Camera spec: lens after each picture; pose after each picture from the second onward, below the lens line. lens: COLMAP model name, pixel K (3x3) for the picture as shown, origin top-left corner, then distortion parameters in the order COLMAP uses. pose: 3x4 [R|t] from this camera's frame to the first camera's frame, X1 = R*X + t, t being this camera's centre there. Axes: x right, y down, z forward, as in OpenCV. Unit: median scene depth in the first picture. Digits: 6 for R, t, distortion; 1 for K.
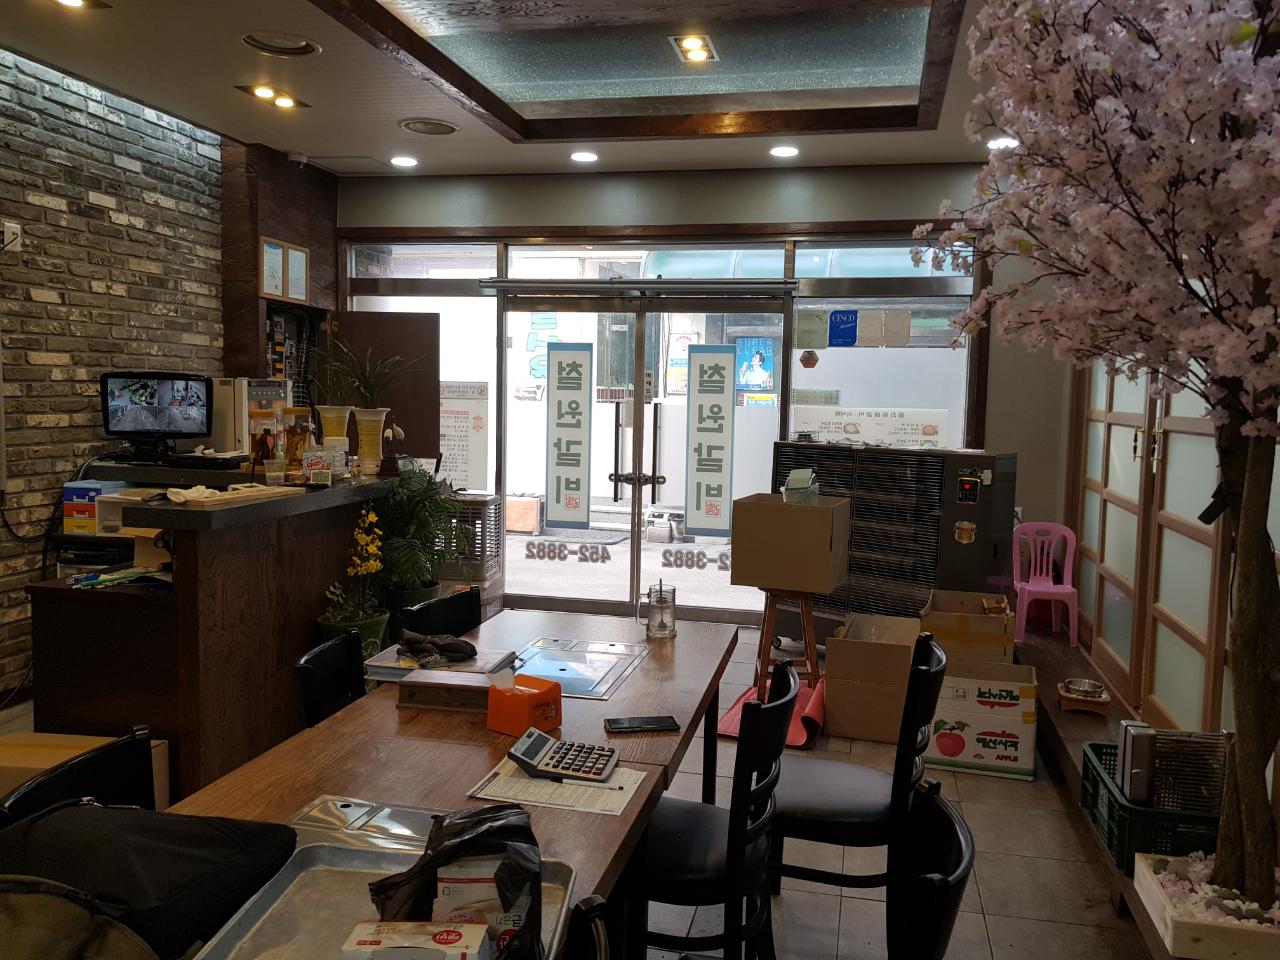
lens RADIAL K [[997.0, 0, 638.0], [0, 997.0, 473.2], [0, 0, 1]] dist [0.013225, -0.033045]
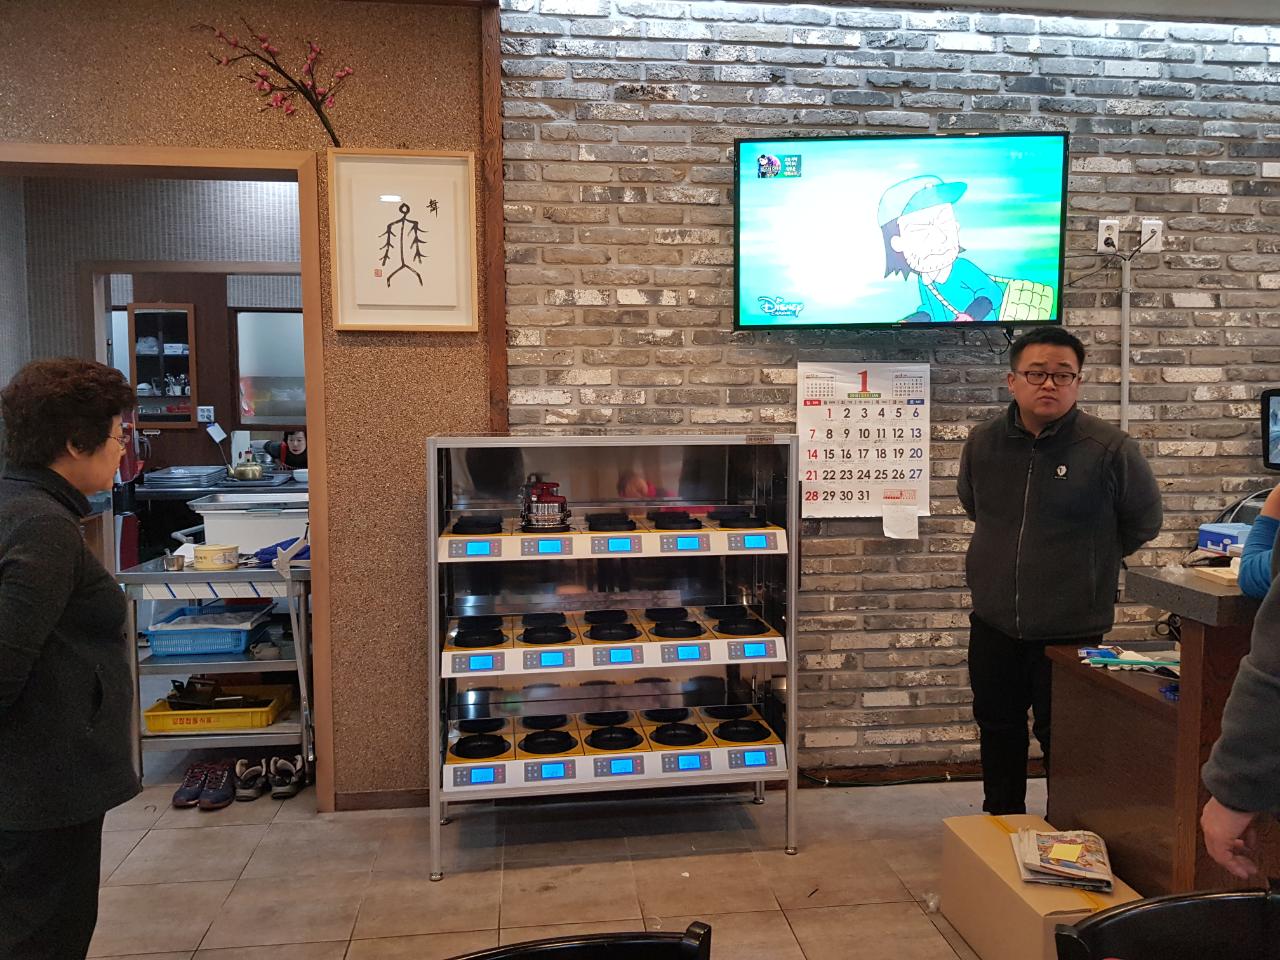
lens RADIAL K [[997.0, 0, 646.0], [0, 997.0, 470.1], [0, 0, 1]] dist [0.013225, -0.033045]
pose [[0.338183, 0.050027, -0.939750, 0.044943], [-0.065245, 0.997430, 0.029618, -0.029919], [0.938816, 0.051298, 0.340578, 0.288368]]
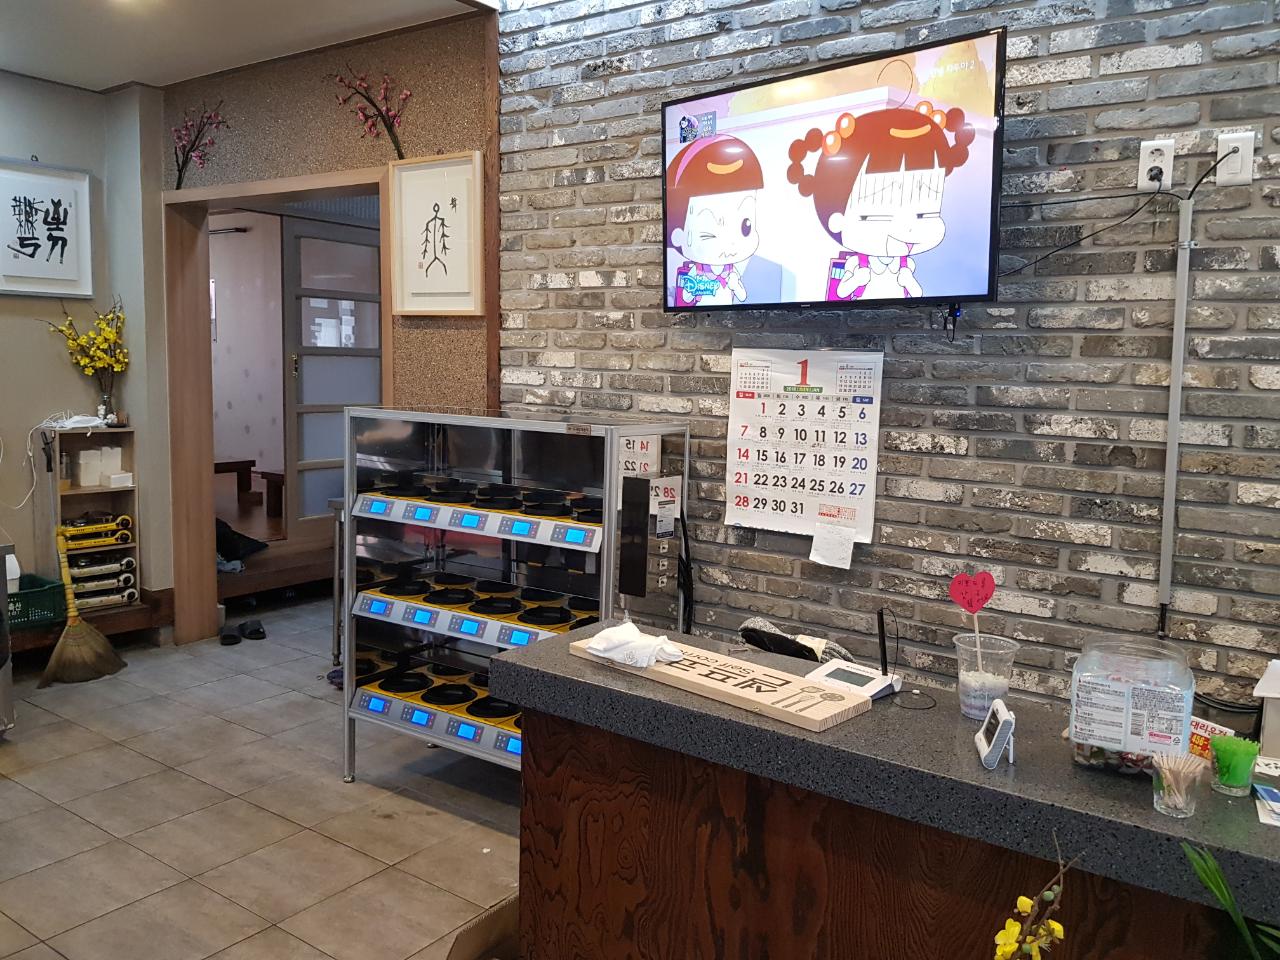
lens RADIAL K [[997.0, 0, 650.2], [0, 997.0, 472.2], [0, 0, 1]] dist [0.013225, -0.033045]
pose [[-0.365867, 0.070600, -0.927986, 0.011116], [-0.110479, 0.986773, 0.118630, -0.090589], [0.924087, 0.145926, -0.353228, 0.874258]]
